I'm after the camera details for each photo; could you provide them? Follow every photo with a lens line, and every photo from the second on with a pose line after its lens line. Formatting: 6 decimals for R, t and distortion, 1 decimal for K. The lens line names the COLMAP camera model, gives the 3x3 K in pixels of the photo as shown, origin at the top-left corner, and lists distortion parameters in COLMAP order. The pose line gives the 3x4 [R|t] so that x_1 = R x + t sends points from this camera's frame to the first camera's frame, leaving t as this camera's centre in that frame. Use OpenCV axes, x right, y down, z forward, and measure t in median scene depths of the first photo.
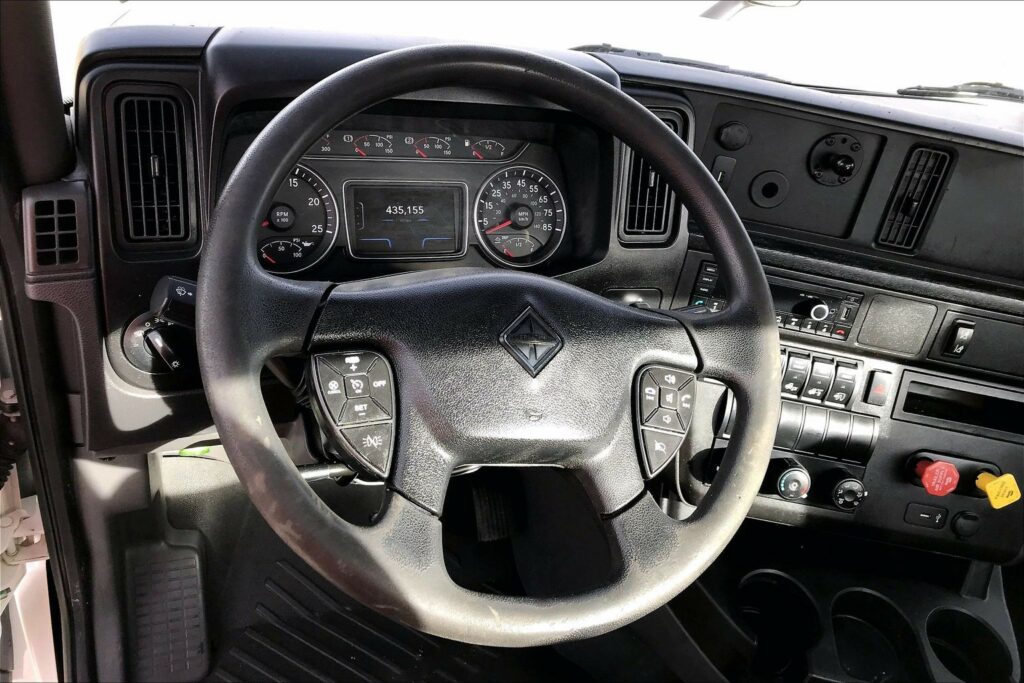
lens RADIAL K [[818.1, 0, 512.0], [0, 818.1, 341.5], [0, 0, 1]] dist [-0.003238, -0.006384]
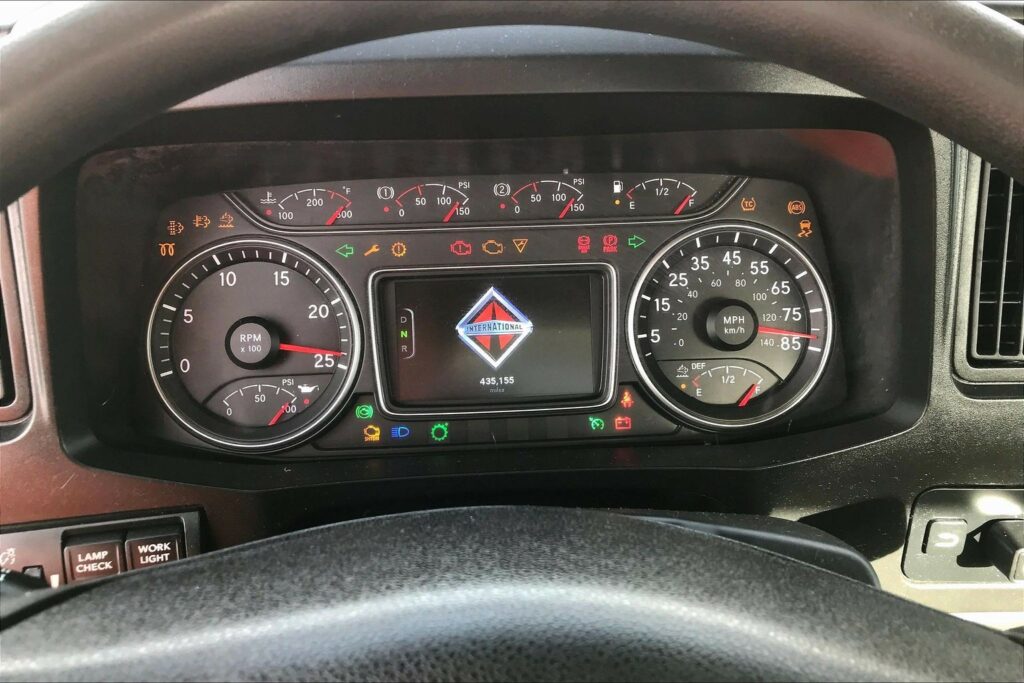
lens RADIAL K [[826.7, 0, 512.0], [0, 826.7, 341.5], [0, 0, 1]] dist [0.083954, -0.154202]
pose [[0.933798, -0.006084, -0.357748, 0.066016], [-0.022011, 0.996985, -0.074408, -0.099540], [0.357122, 0.077356, 0.930849, 0.471597]]
